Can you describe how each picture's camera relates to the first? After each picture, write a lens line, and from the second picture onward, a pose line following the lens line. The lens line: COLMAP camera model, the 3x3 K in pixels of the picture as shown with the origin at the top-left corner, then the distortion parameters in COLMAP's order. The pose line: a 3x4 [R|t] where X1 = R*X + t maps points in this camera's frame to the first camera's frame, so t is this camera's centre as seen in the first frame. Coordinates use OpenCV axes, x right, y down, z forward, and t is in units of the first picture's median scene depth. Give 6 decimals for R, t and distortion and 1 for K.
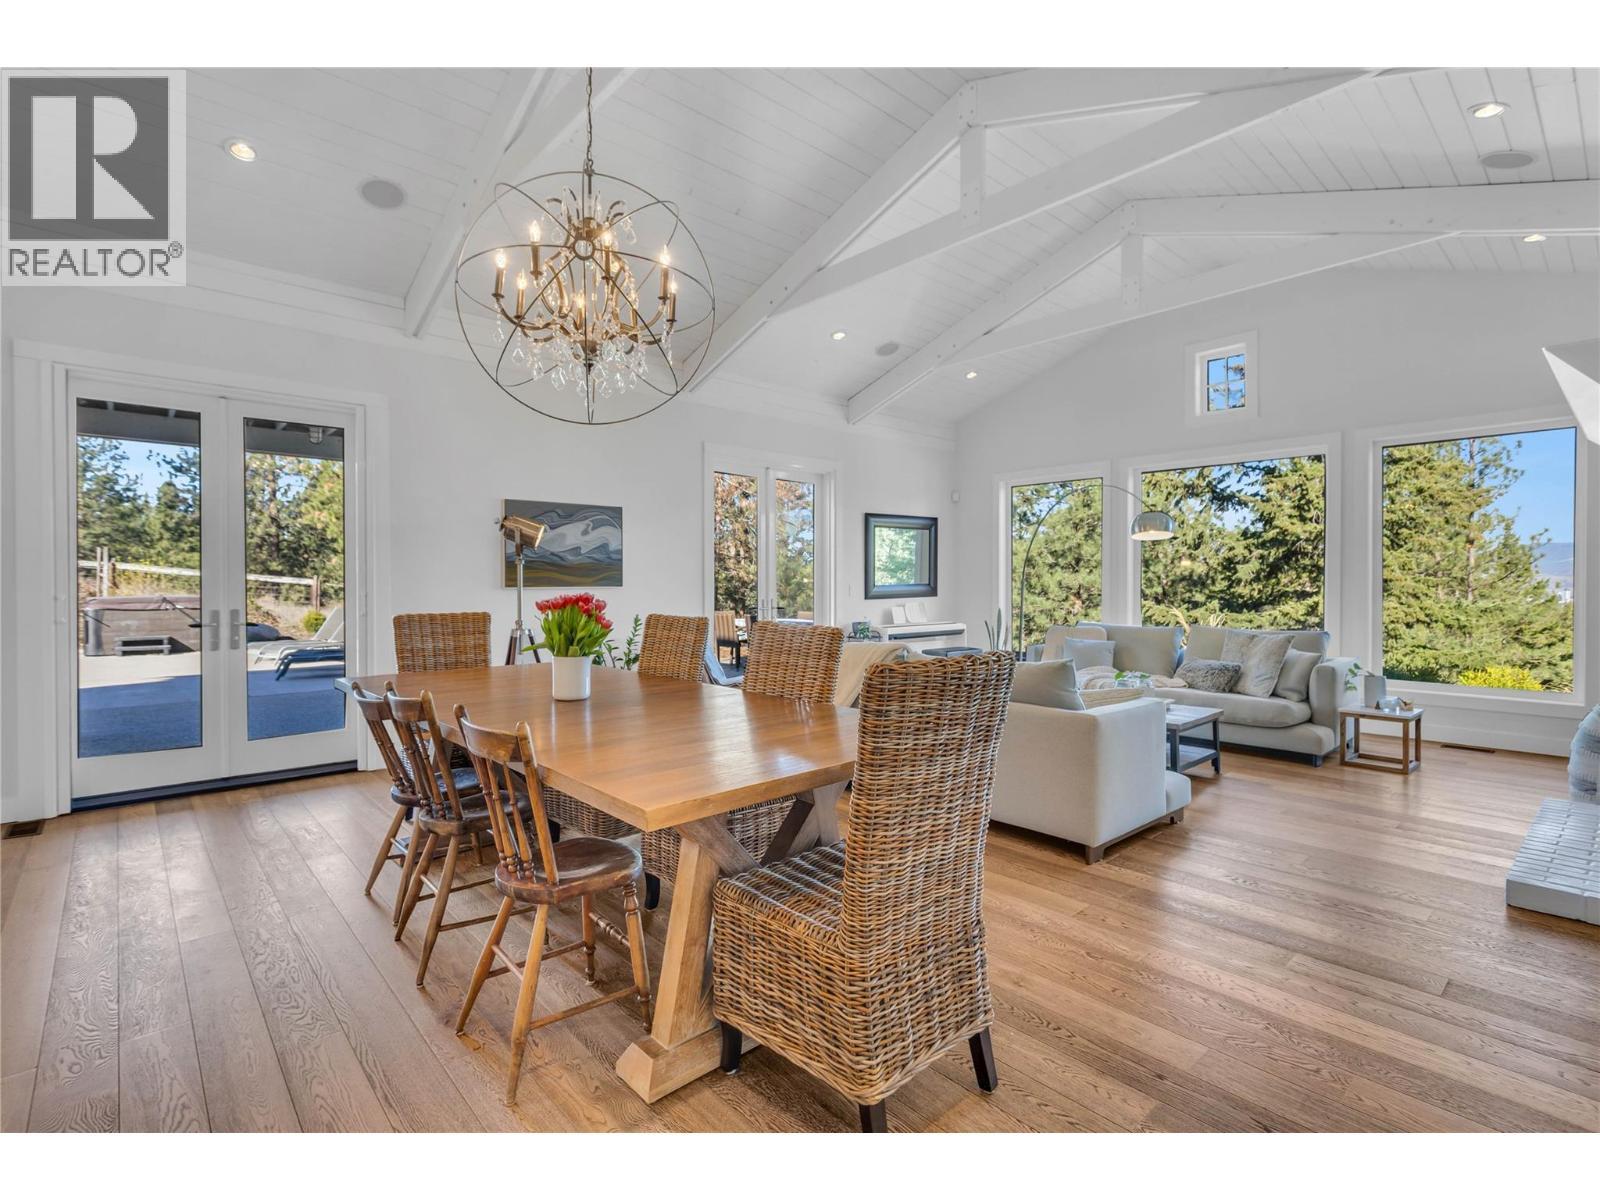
lens RADIAL K [[766.5, 0, 800.0], [0, 766.5, 600.0], [0, 0, 1]] dist [-0.000598, -0.000767]
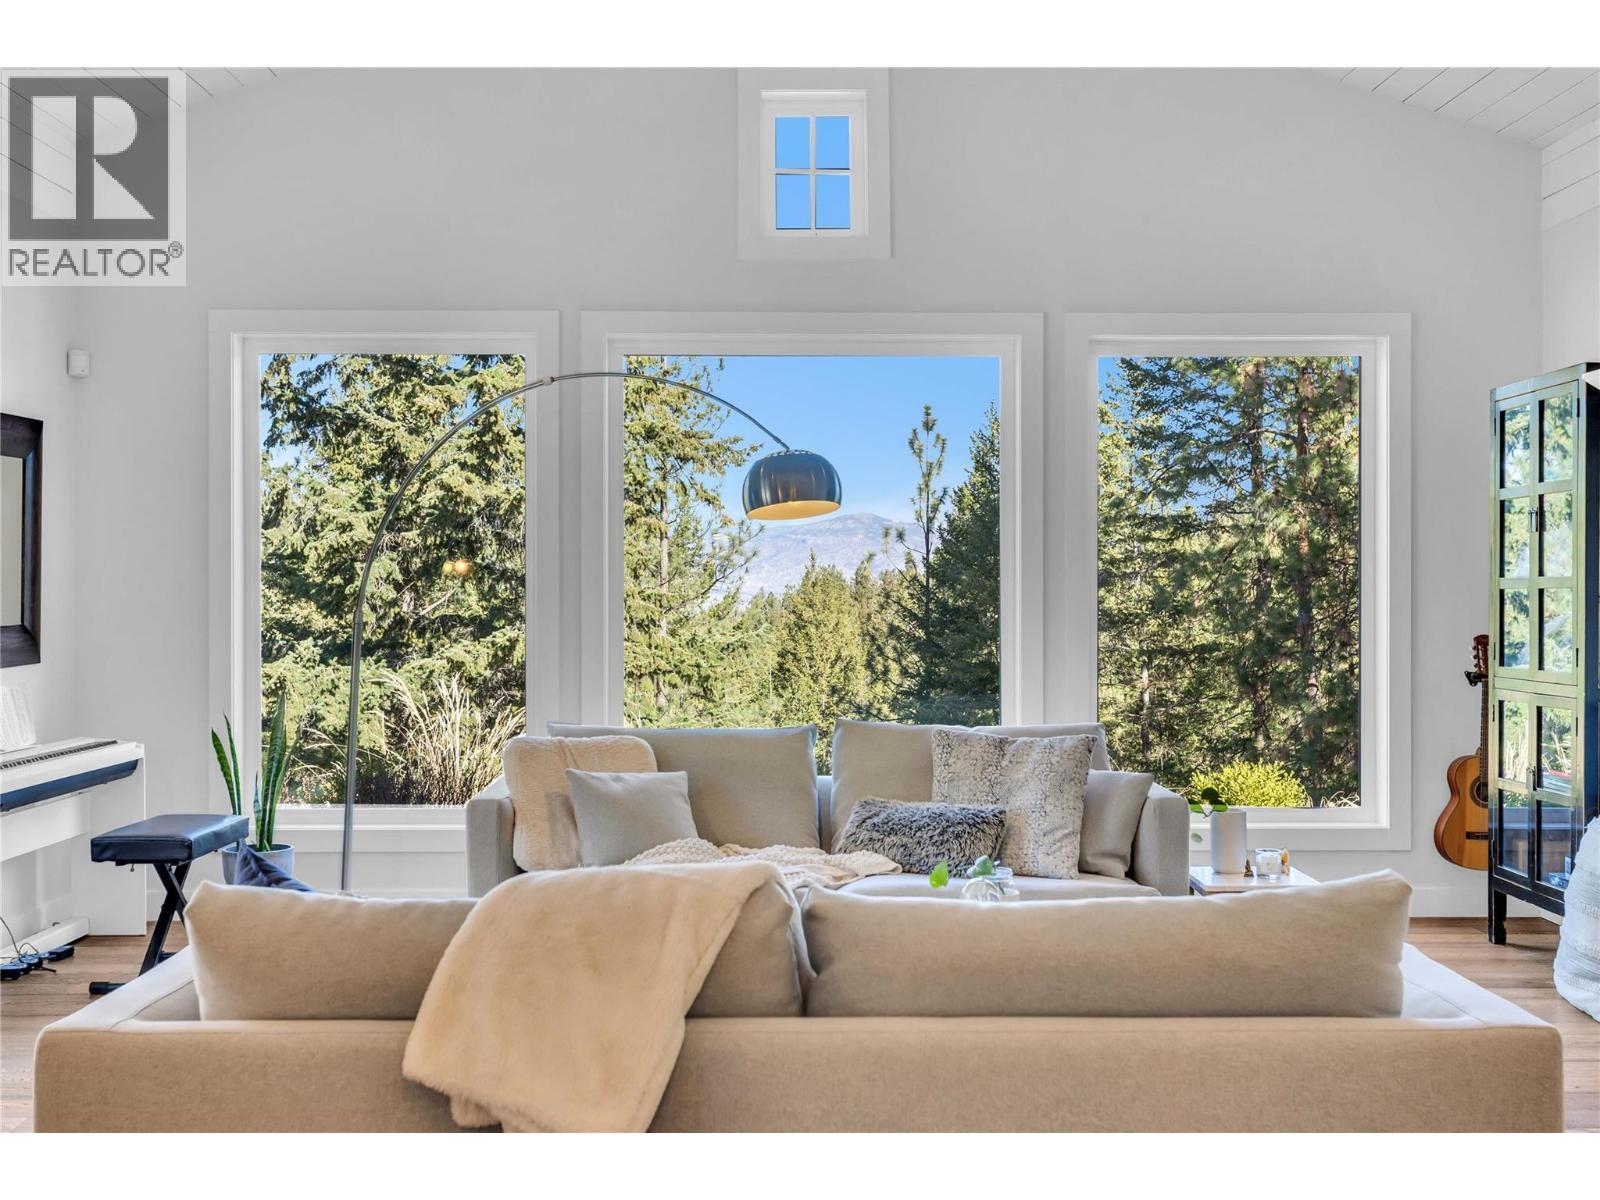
lens RADIAL K [[1767.0, 0, 775.9], [0, 1767.0, 605.8], [0, 0, 1]] dist [0.006623, -0.016002]
pose [[0.665628, -0.004295, 0.746272, -0.061920], [0.016501, 0.999824, -0.008964, -0.005803], [-0.746101, 0.018281, 0.665581, 0.093037]]
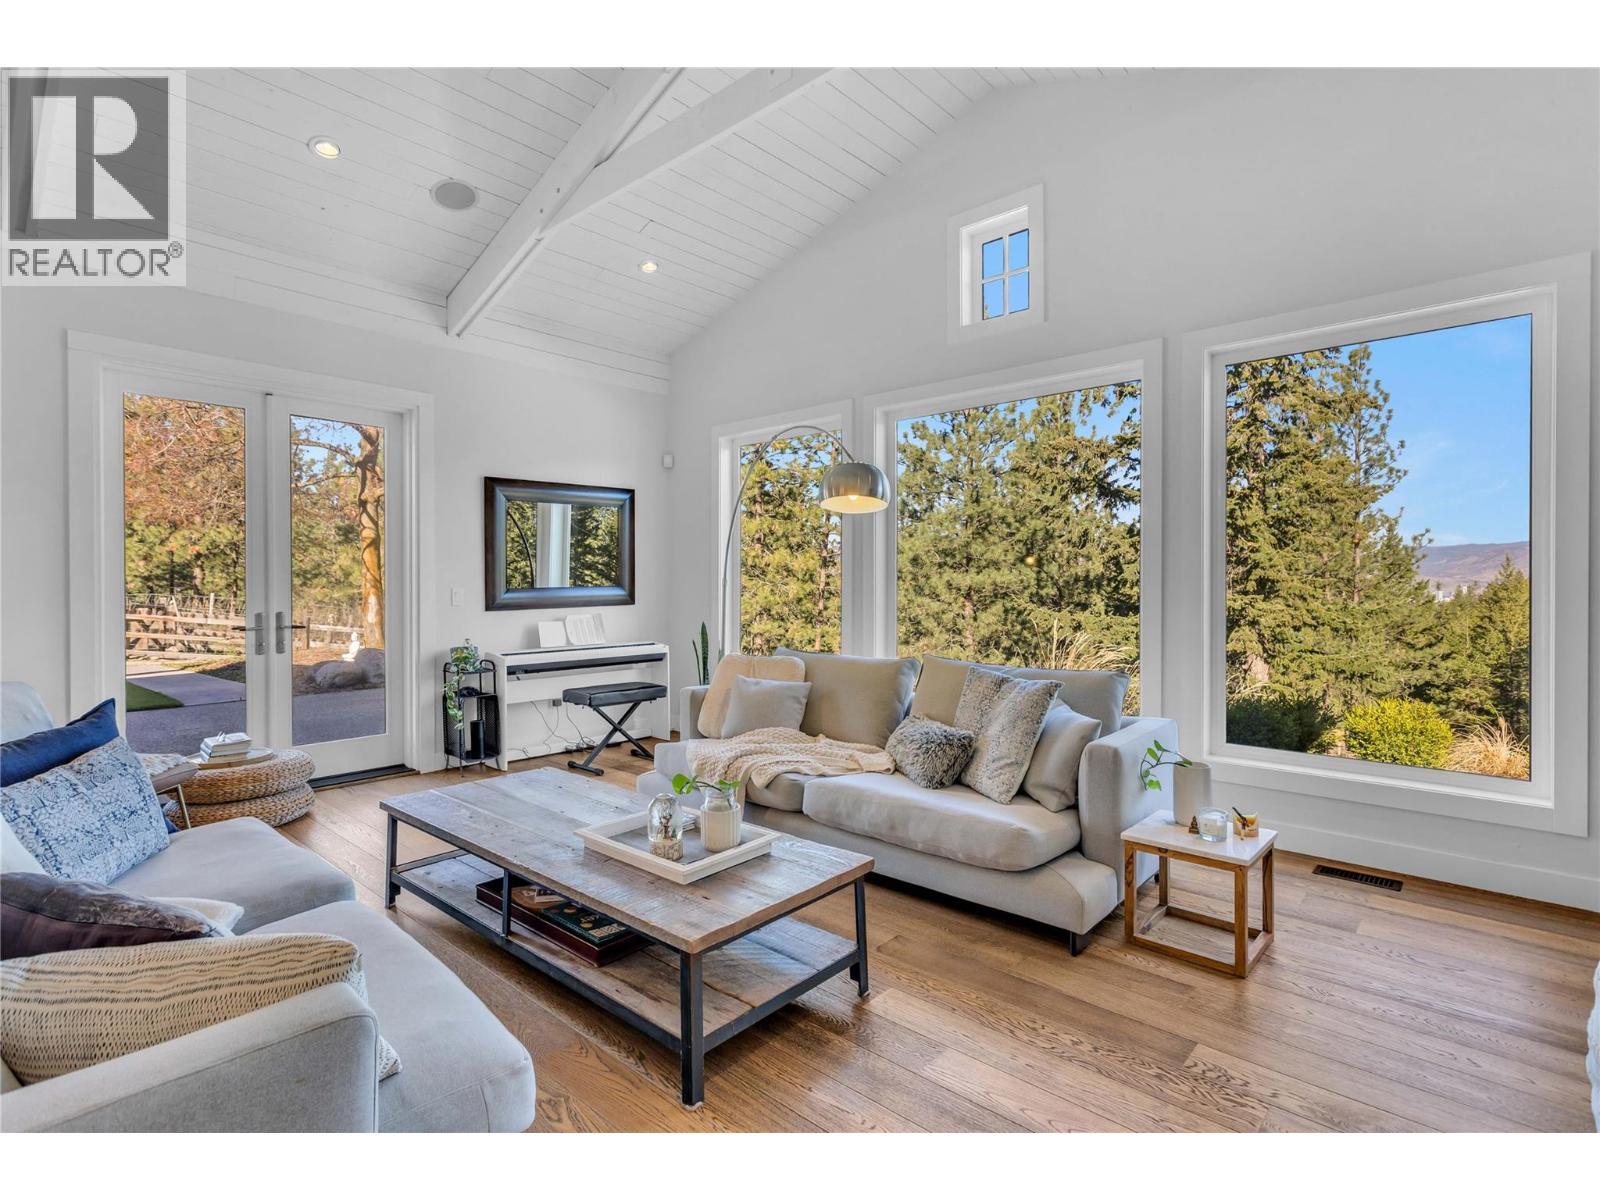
lens RADIAL K [[772.7, 0, 800.0], [0, 772.7, 600.0], [0, 0, 1]] dist [0.005795, 0.000407]
pose [[0.995309, -0.001782, 0.096730, 0.089023], [0.001863, 0.999998, -0.000747, -0.002772], [-0.096728, 0.000924, 0.995310, 0.102662]]
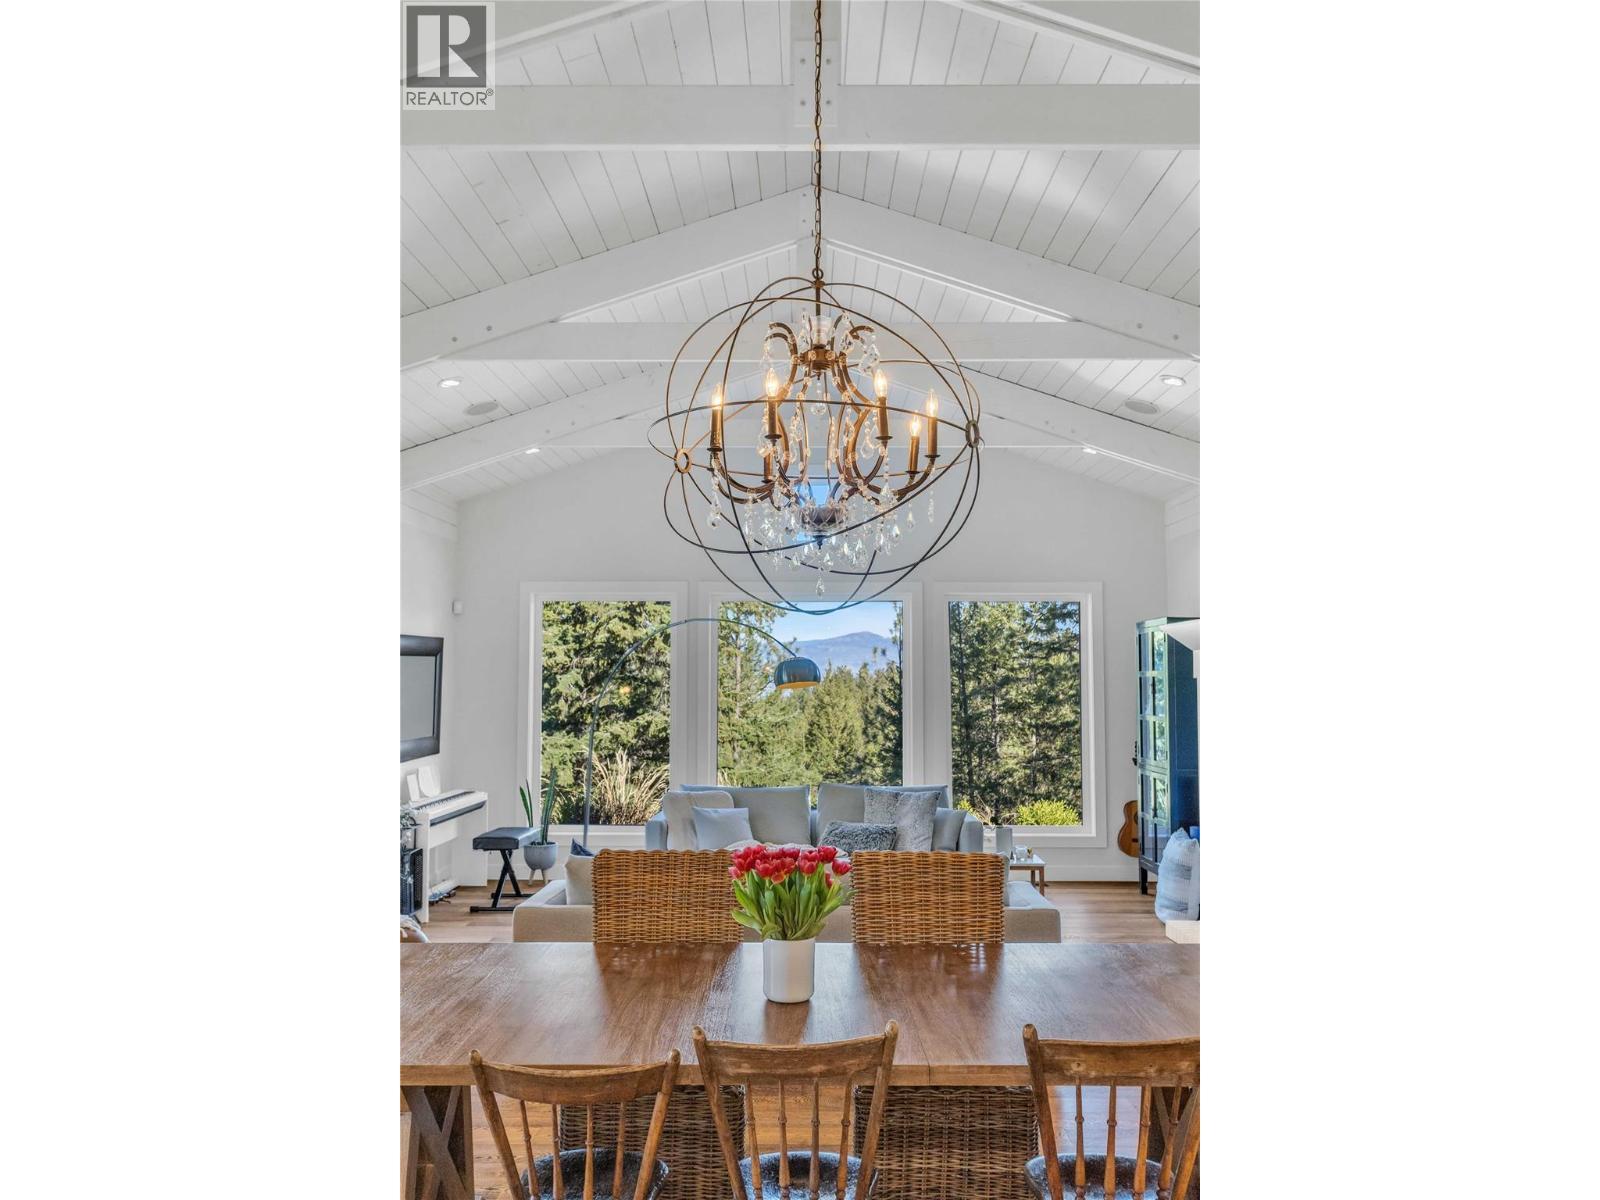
lens RADIAL K [[1127.0, 0, 779.2], [0, 1127.0, 595.9], [0, 0, 1]] dist [0.001783, 0.000042]
pose [[0.685227, 0.057216, 0.726078, -0.123774], [0.014973, 0.995592, -0.092585, -0.016195], [-0.728175, 0.074313, 0.681350, 0.030230]]
